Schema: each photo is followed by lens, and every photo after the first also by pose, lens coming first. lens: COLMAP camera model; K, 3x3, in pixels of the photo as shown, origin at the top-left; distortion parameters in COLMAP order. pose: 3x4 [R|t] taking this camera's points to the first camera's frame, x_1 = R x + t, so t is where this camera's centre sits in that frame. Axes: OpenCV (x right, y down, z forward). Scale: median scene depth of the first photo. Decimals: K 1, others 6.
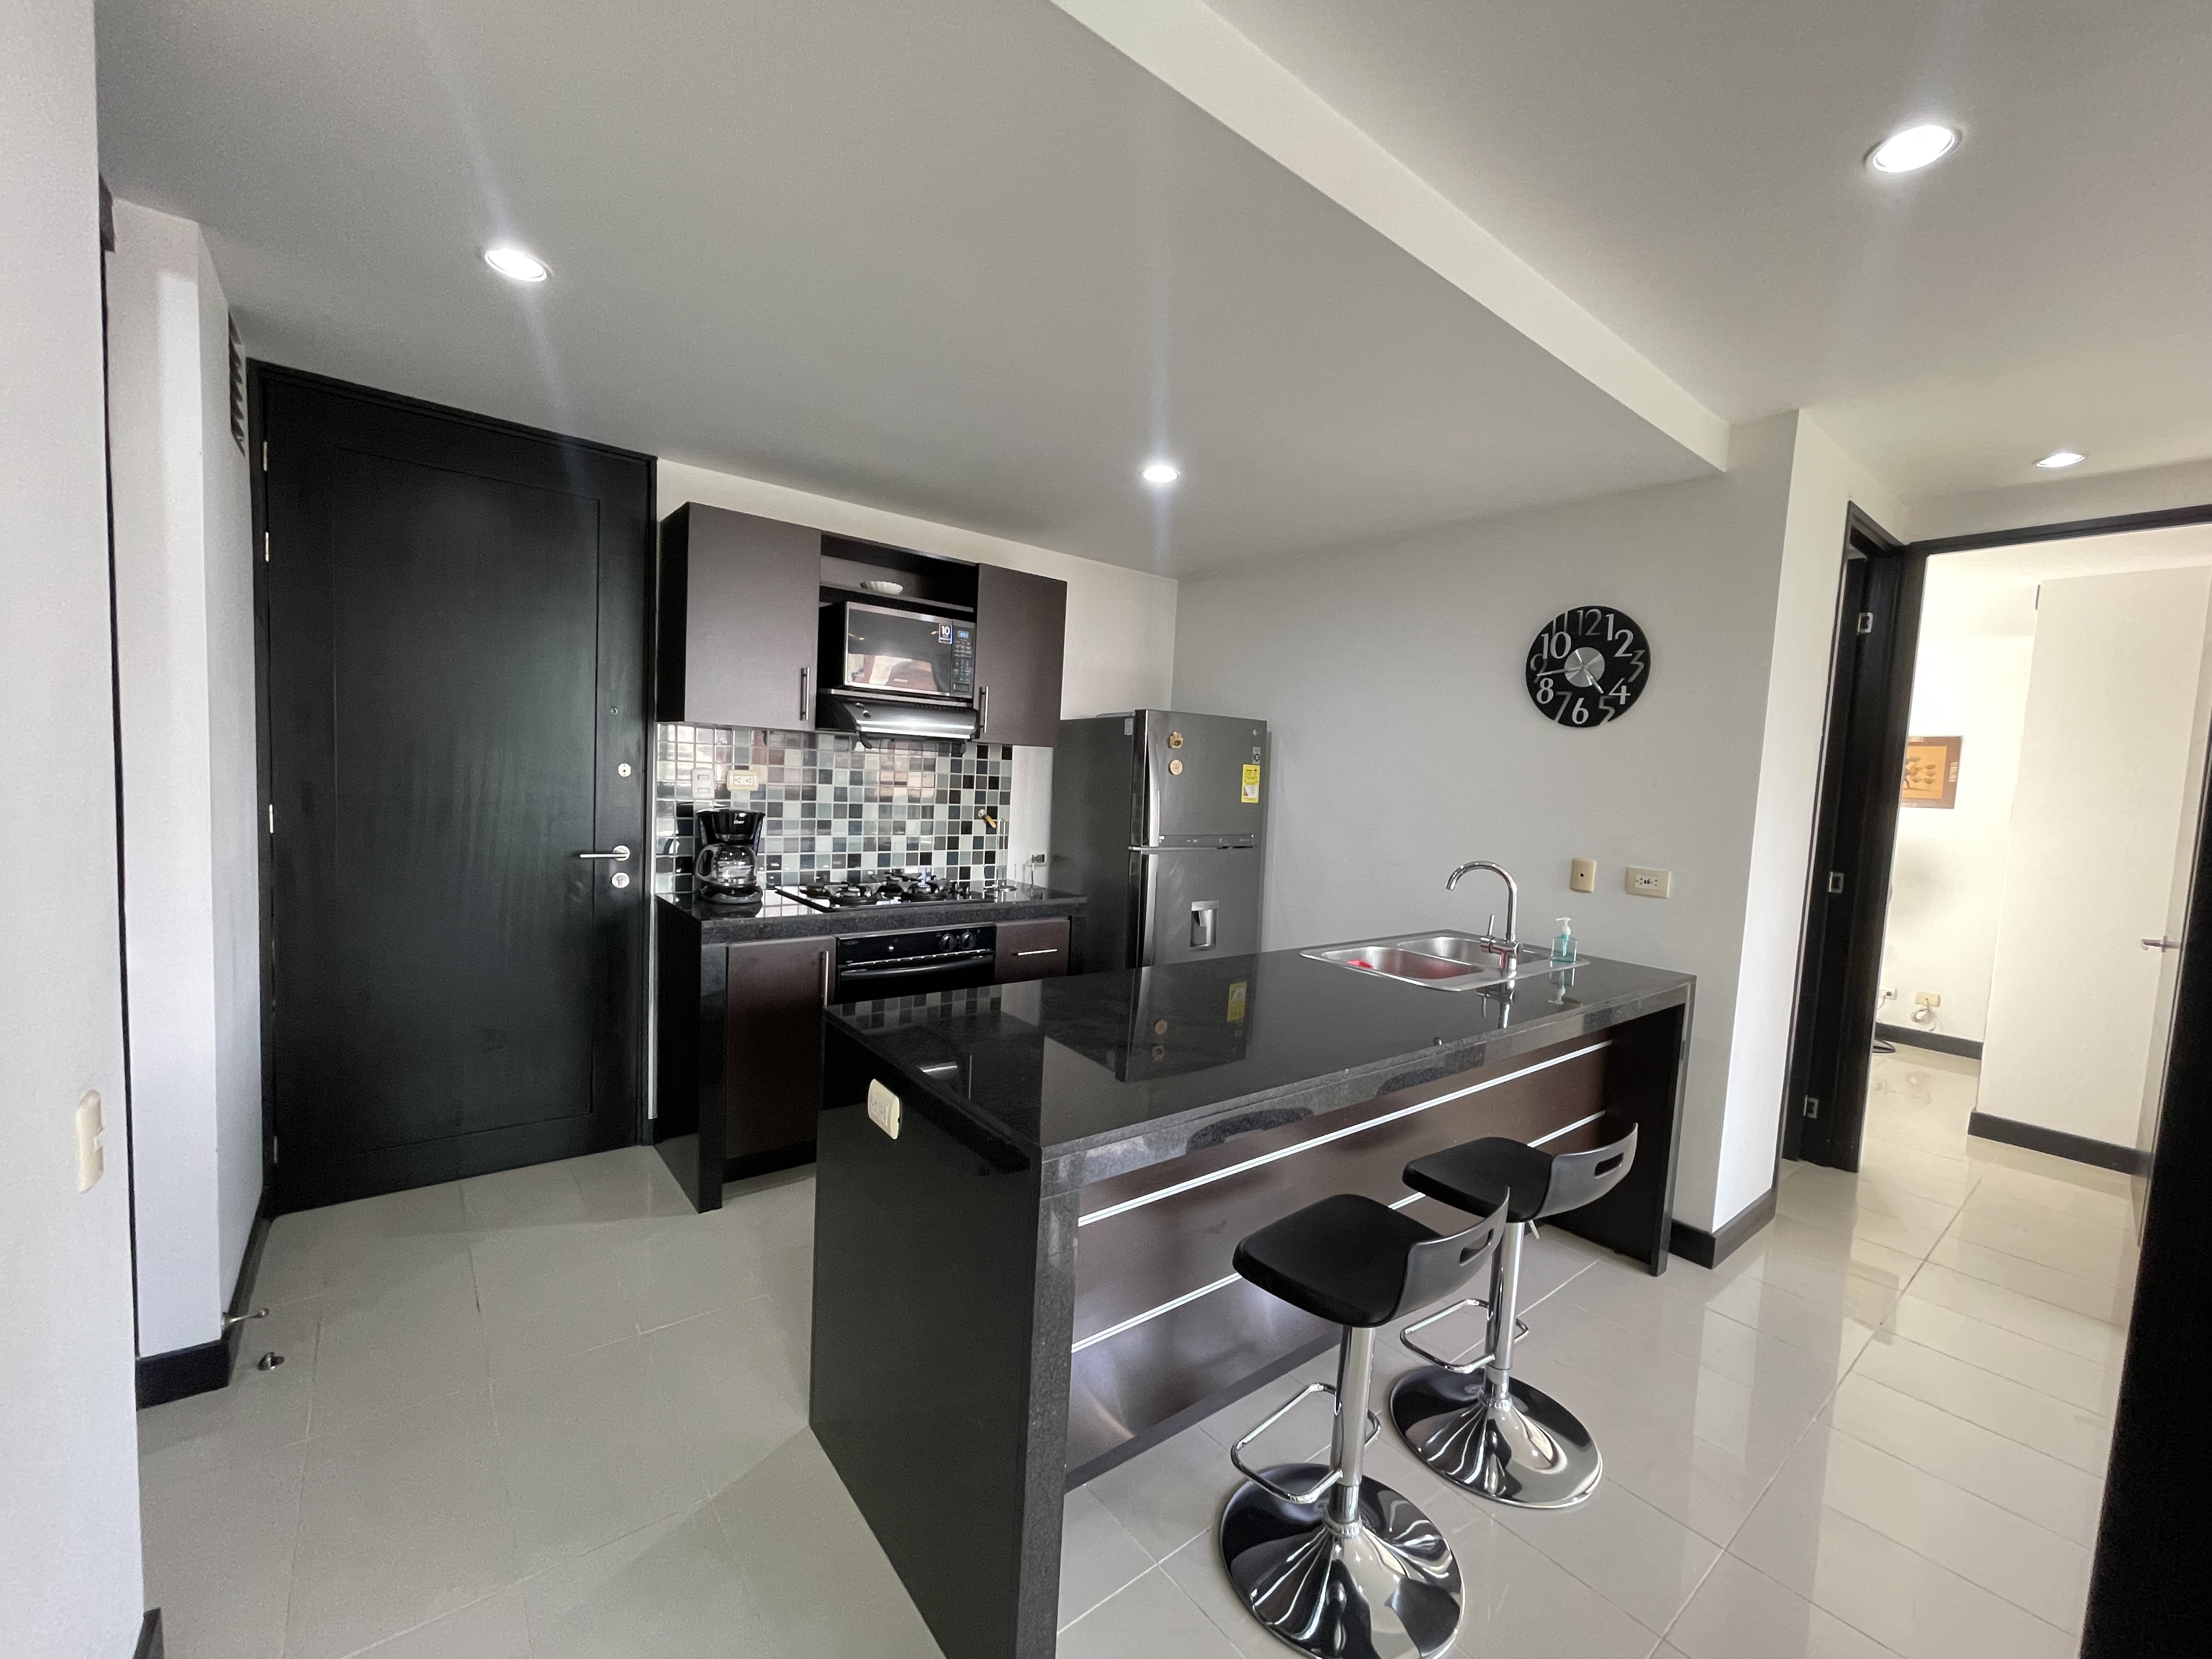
lens RADIAL K [[899.5, 0, 1102.4], [0, 899.5, 832.6], [0, 0, 1]] dist [-0.000292, 0.000434]
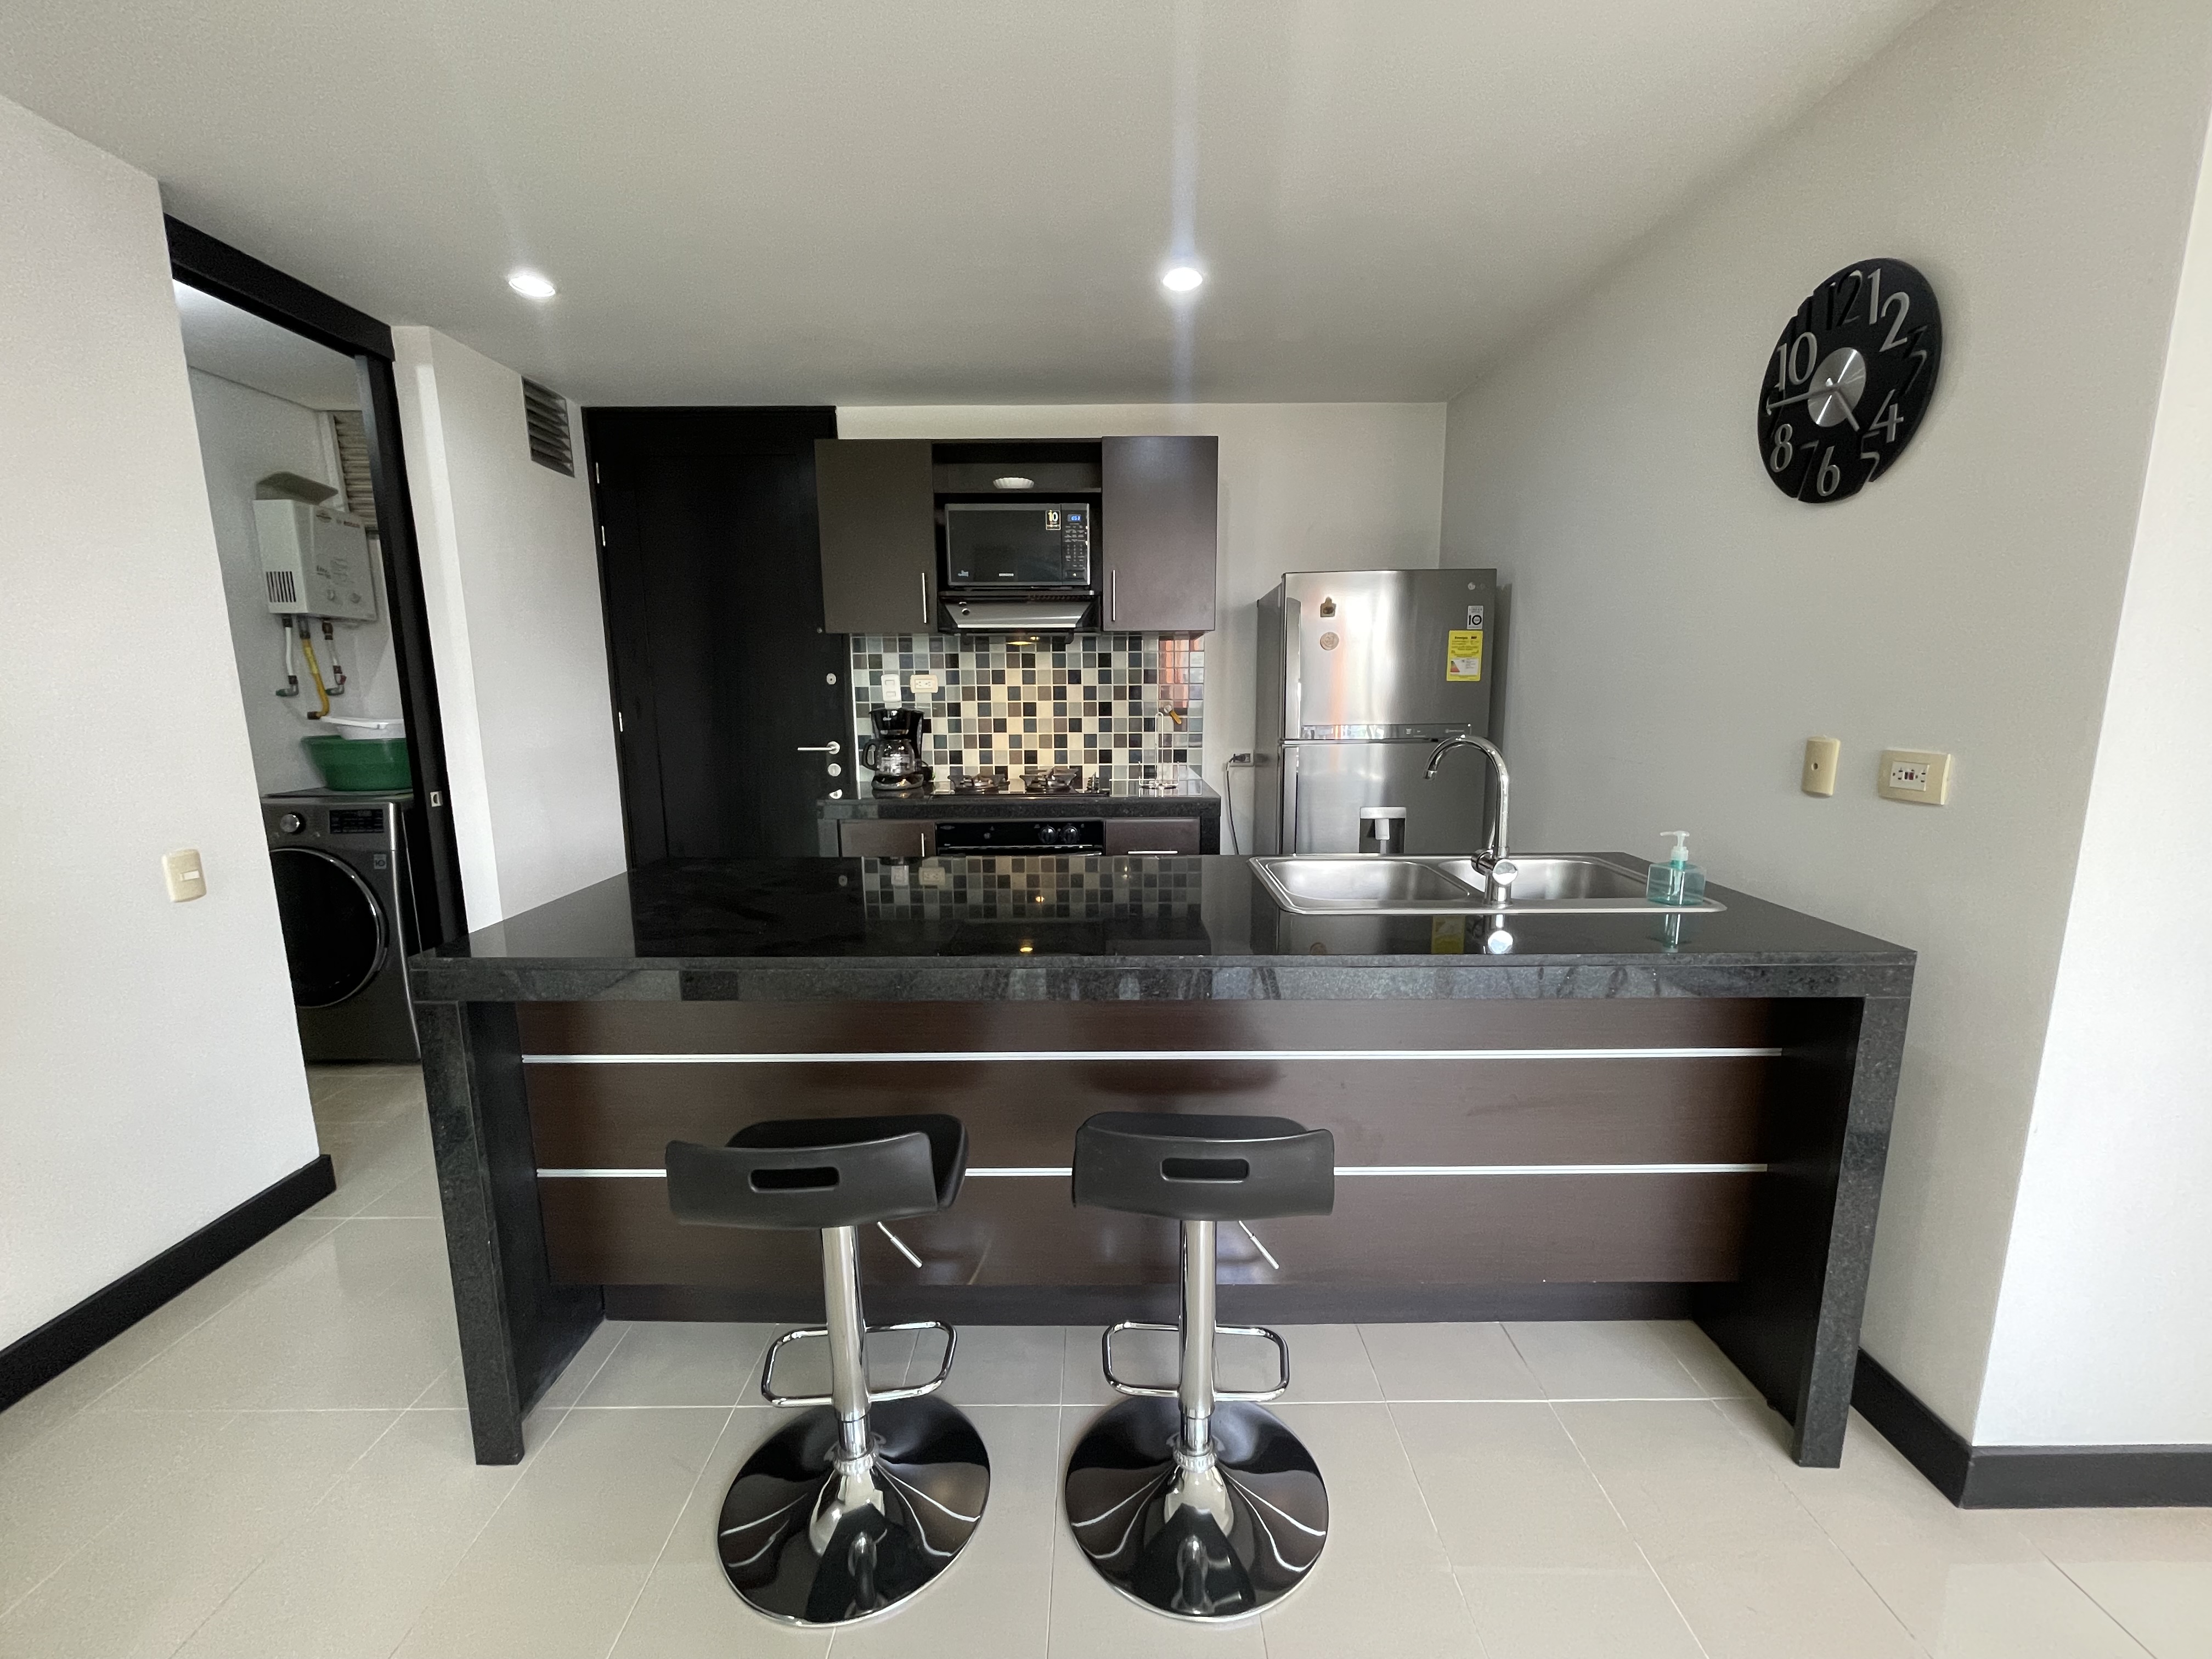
lens RADIAL K [[899.5, 0, 1099.6], [0, 899.5, 841.7], [0, 0, 1]] dist [-0.000292, 0.000434]
pose [[0.782136, 0.053671, -0.620792, 0.500851], [0.004469, 0.995775, 0.091722, 0.037942], [0.623092, -0.074513, 0.778591, 0.249209]]
